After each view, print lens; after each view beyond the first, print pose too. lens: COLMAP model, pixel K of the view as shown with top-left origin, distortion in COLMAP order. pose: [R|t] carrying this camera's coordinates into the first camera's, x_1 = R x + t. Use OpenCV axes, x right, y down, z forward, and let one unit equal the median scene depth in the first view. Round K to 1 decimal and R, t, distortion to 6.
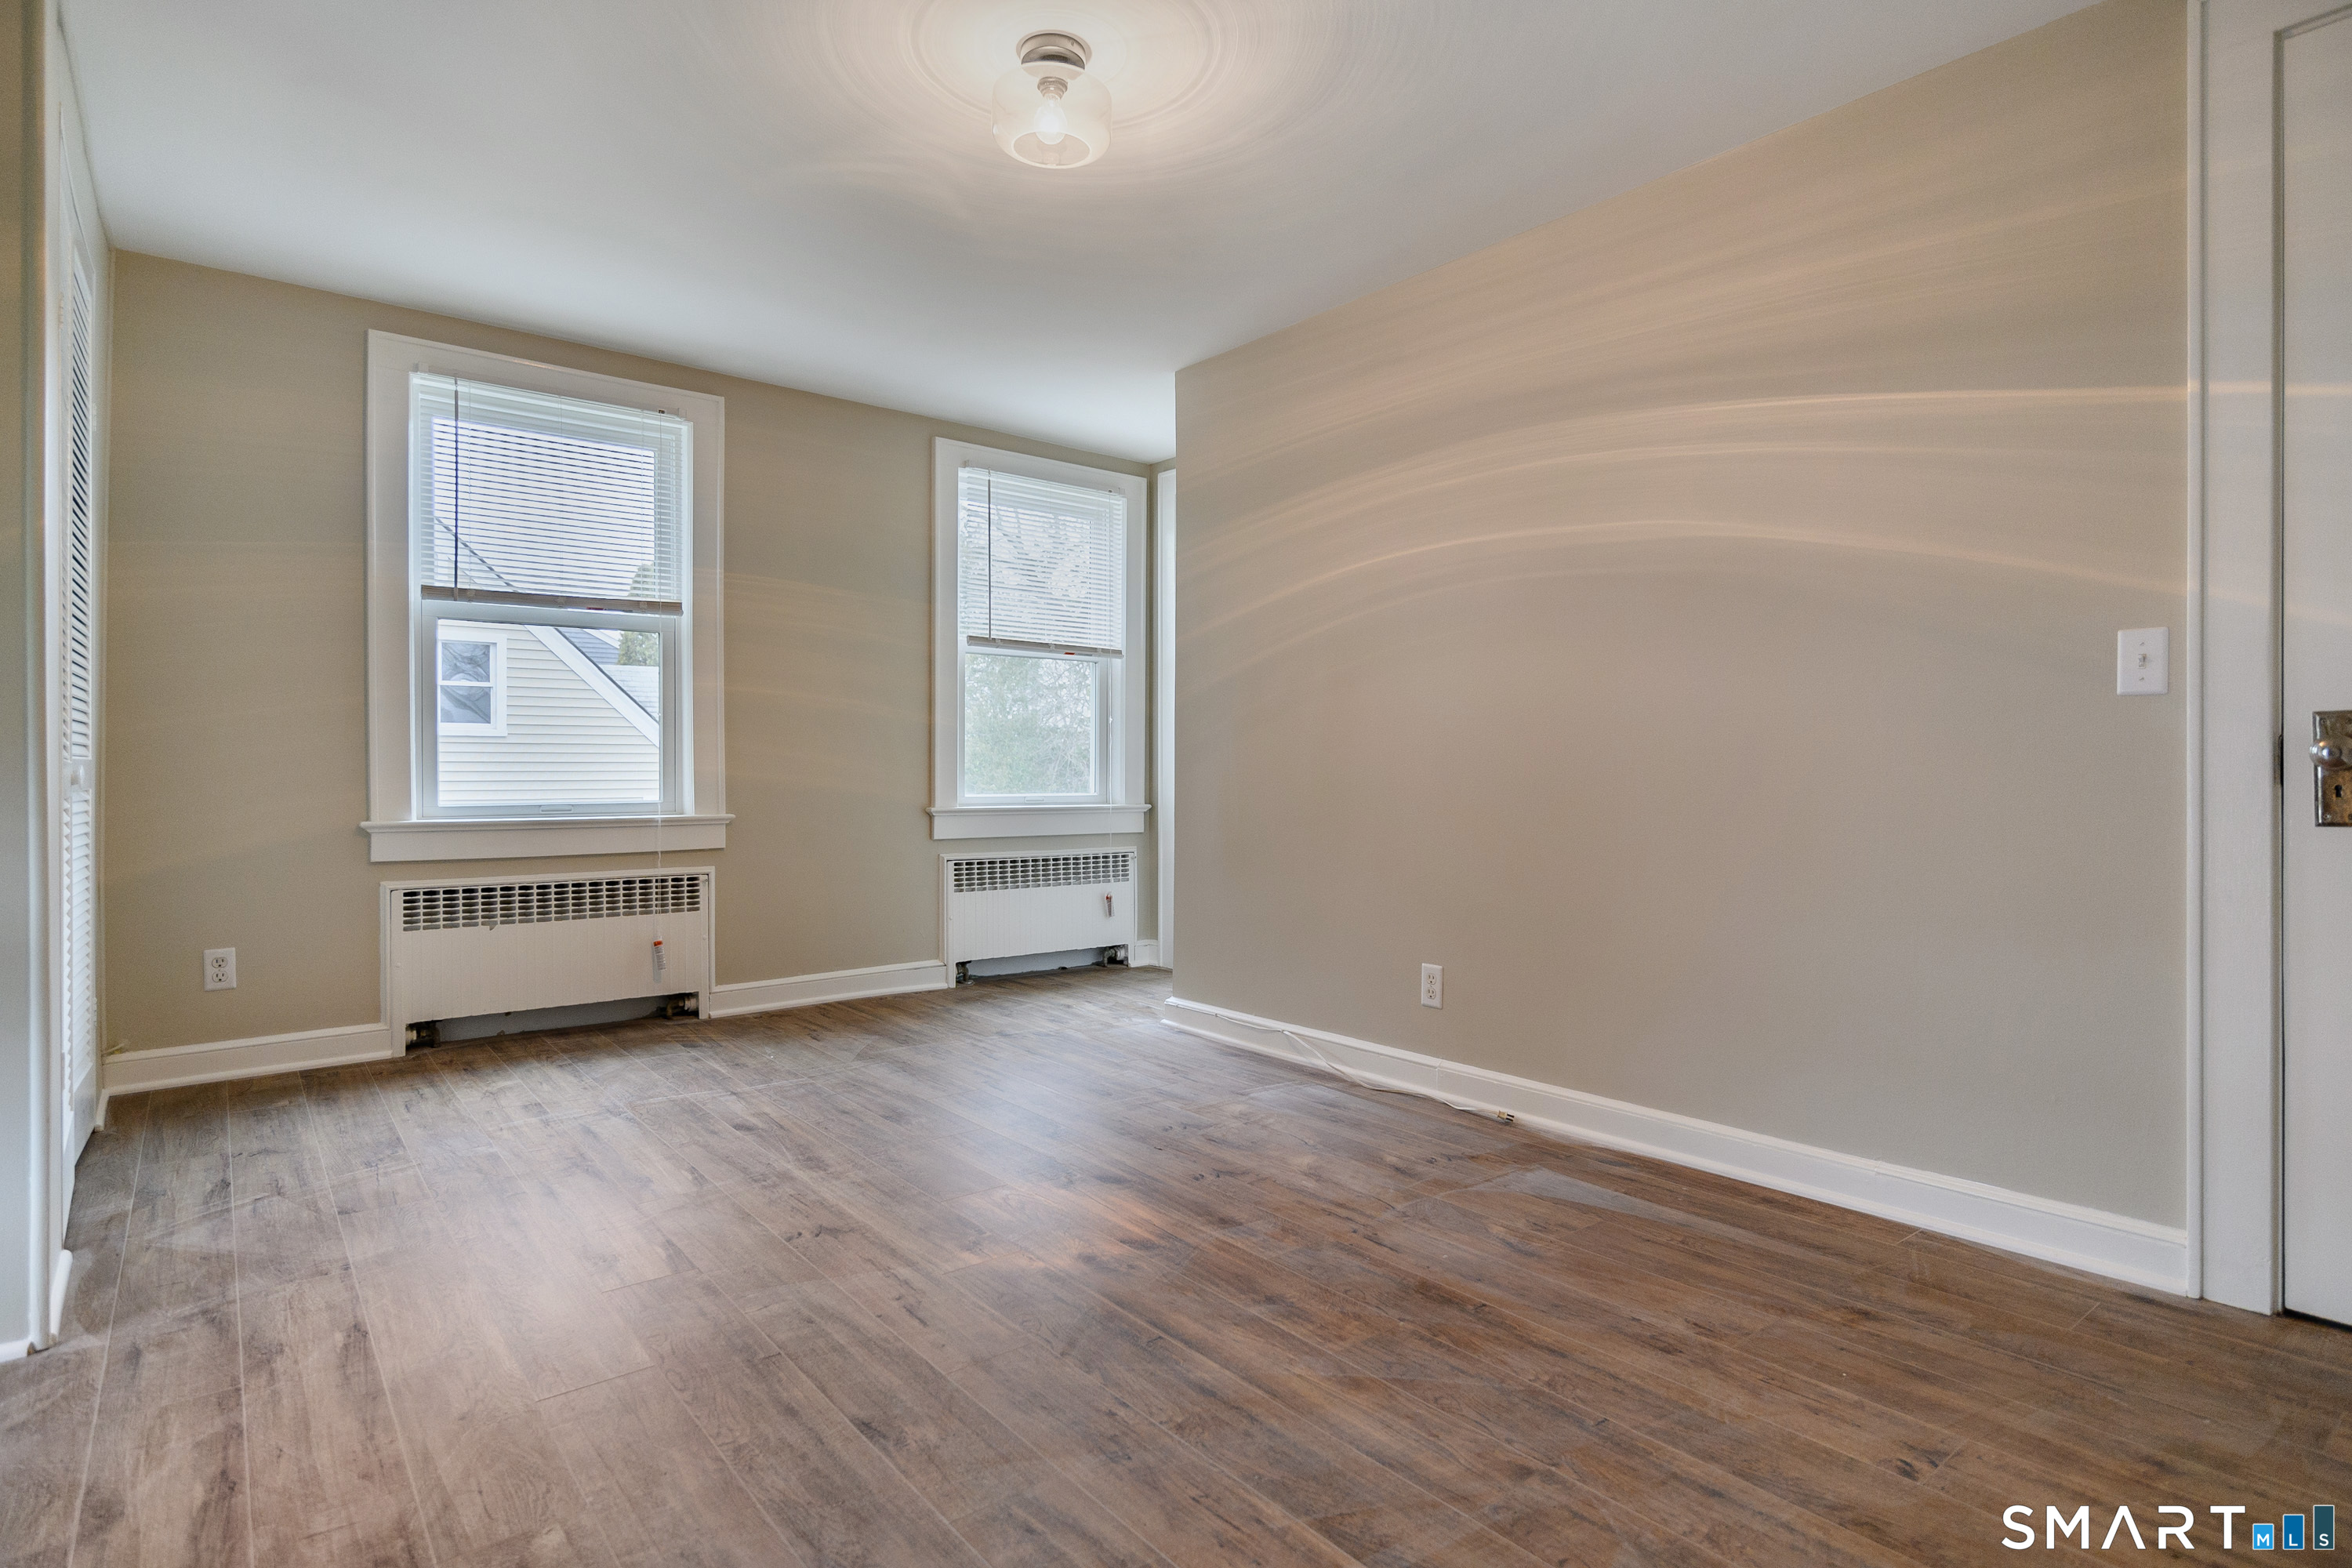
lens RADIAL K [[1194.8, 0, 1186.0], [0, 1194.8, 782.8], [0, 0, 1]] dist [-0.005526, 0.002312]
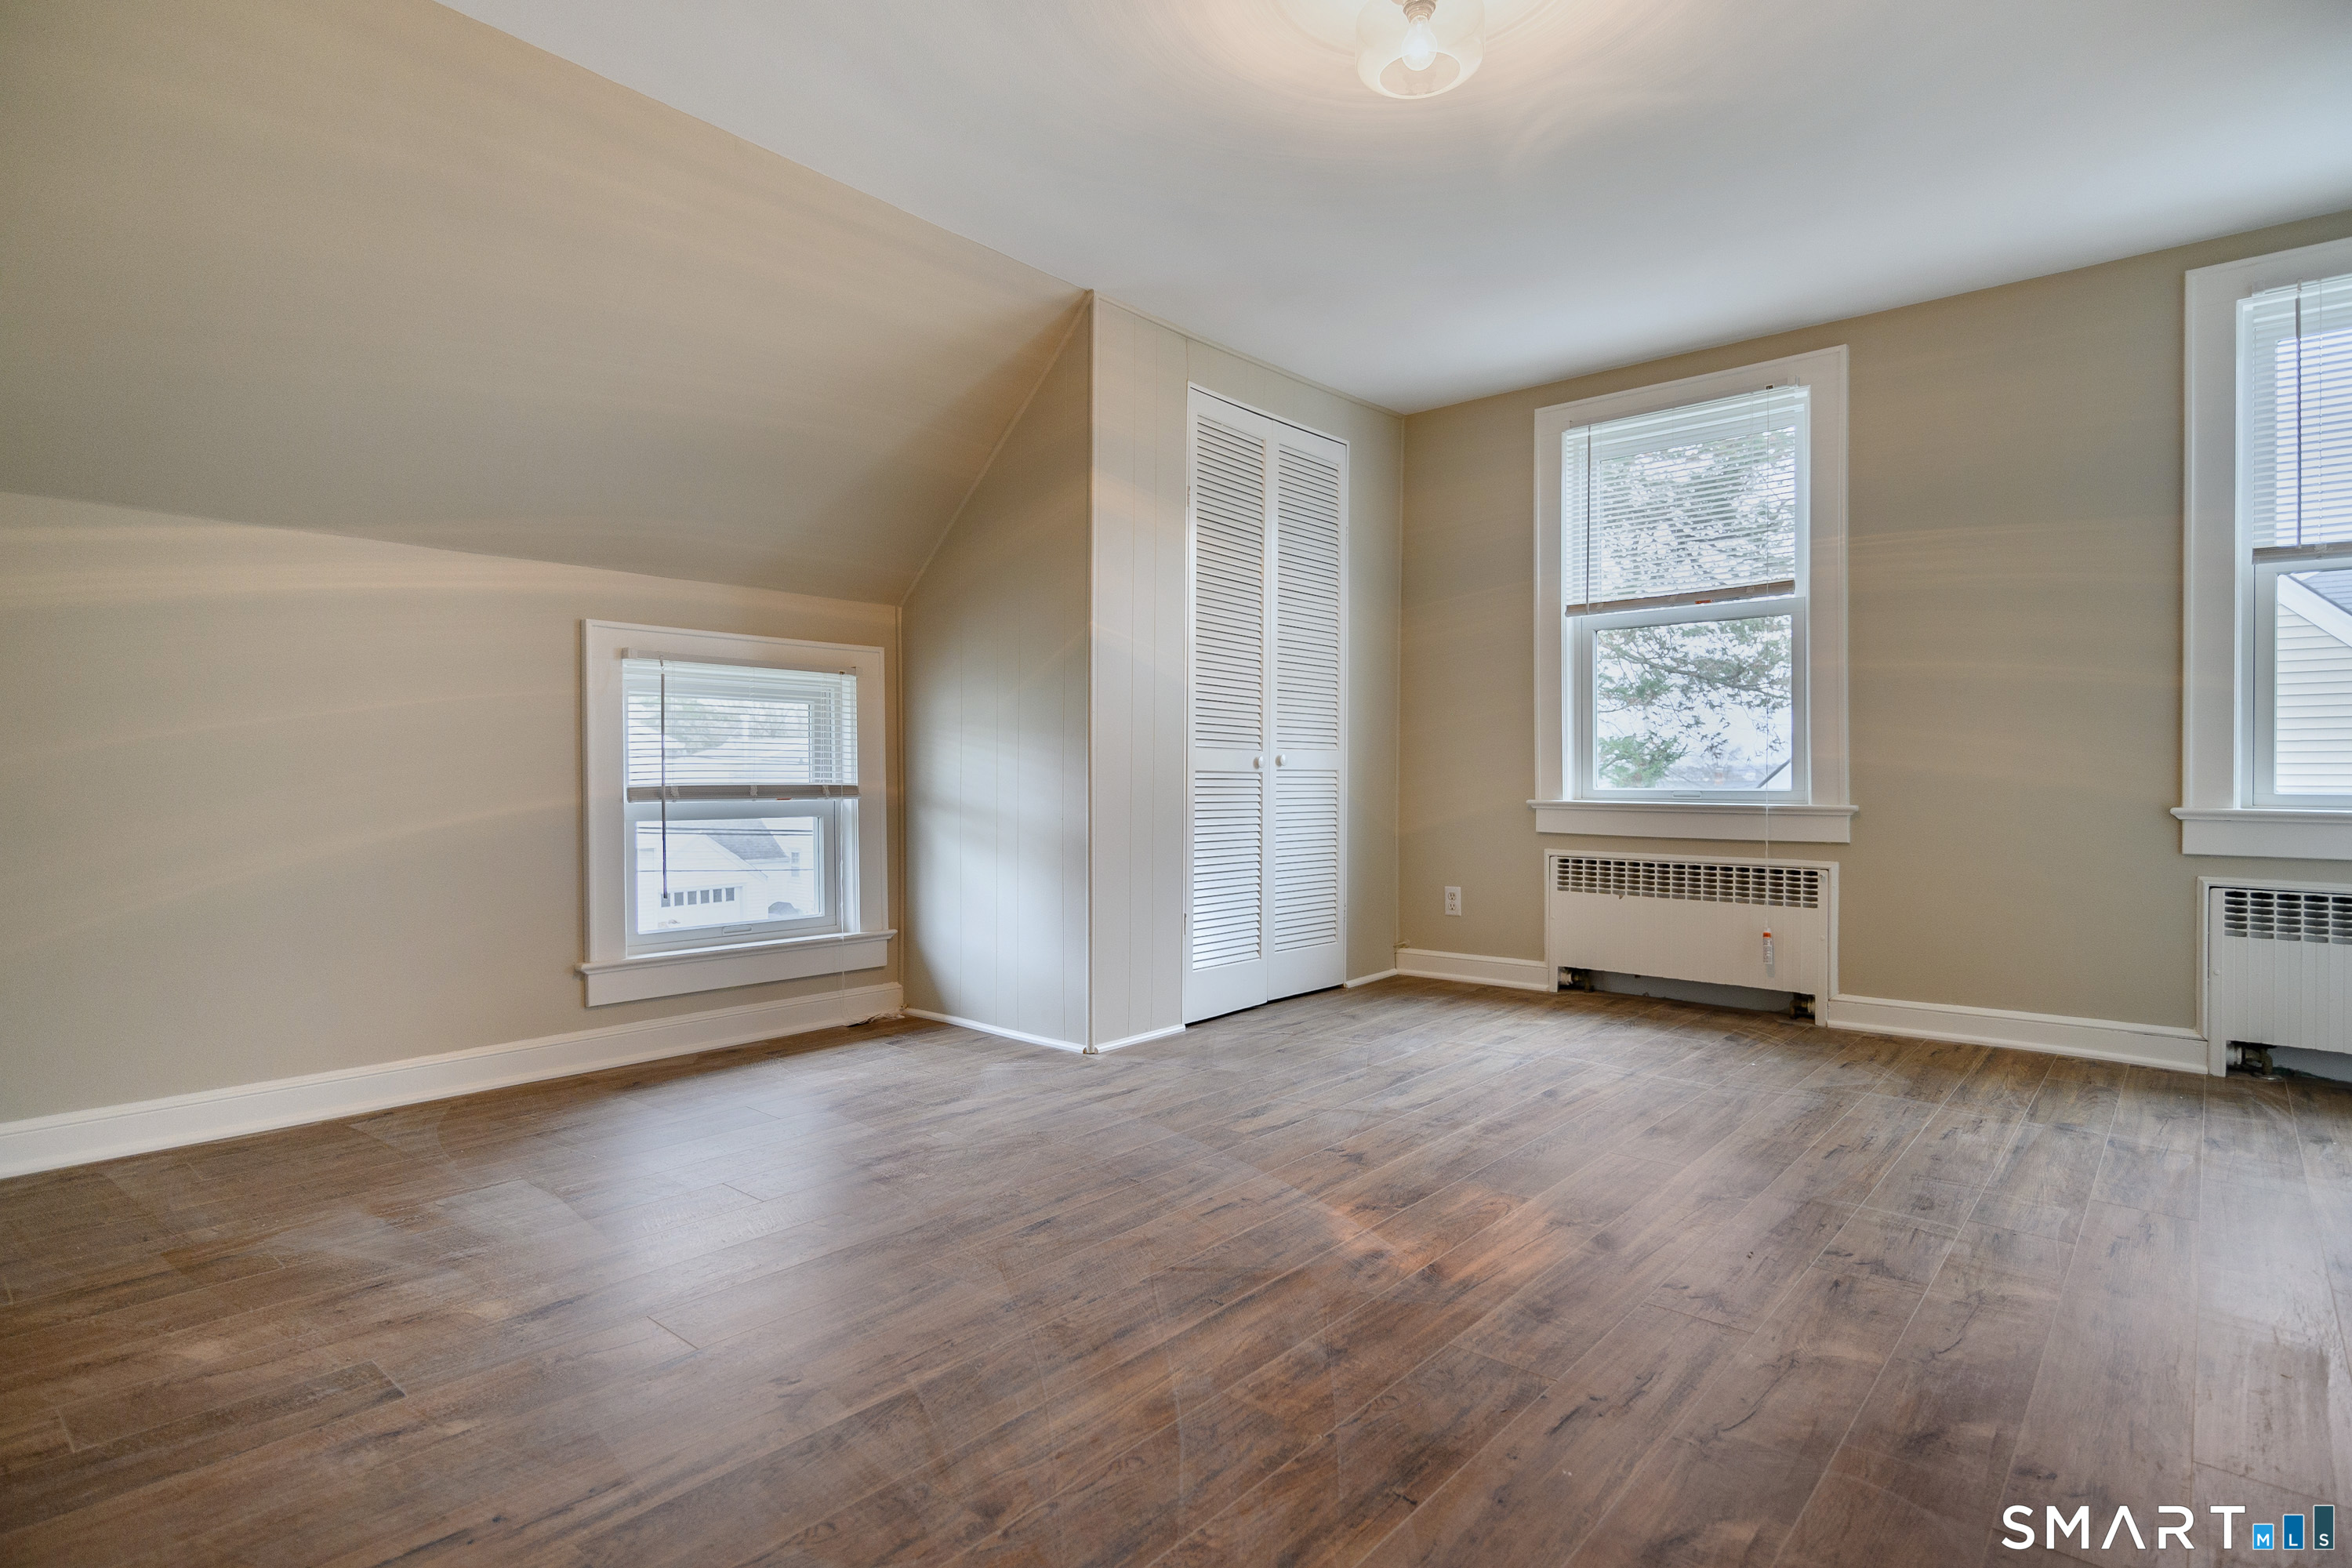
lens RADIAL K [[1194.8, 0, 1187.2], [0, 1194.8, 787.9], [0, 0, 1]] dist [-0.005526, 0.002312]
pose [[0.172630, 0.007955, -0.984955, 0.578021], [-0.012941, 0.999899, 0.005808, 0.020001], [0.984902, 0.011743, 0.172716, 0.488565]]
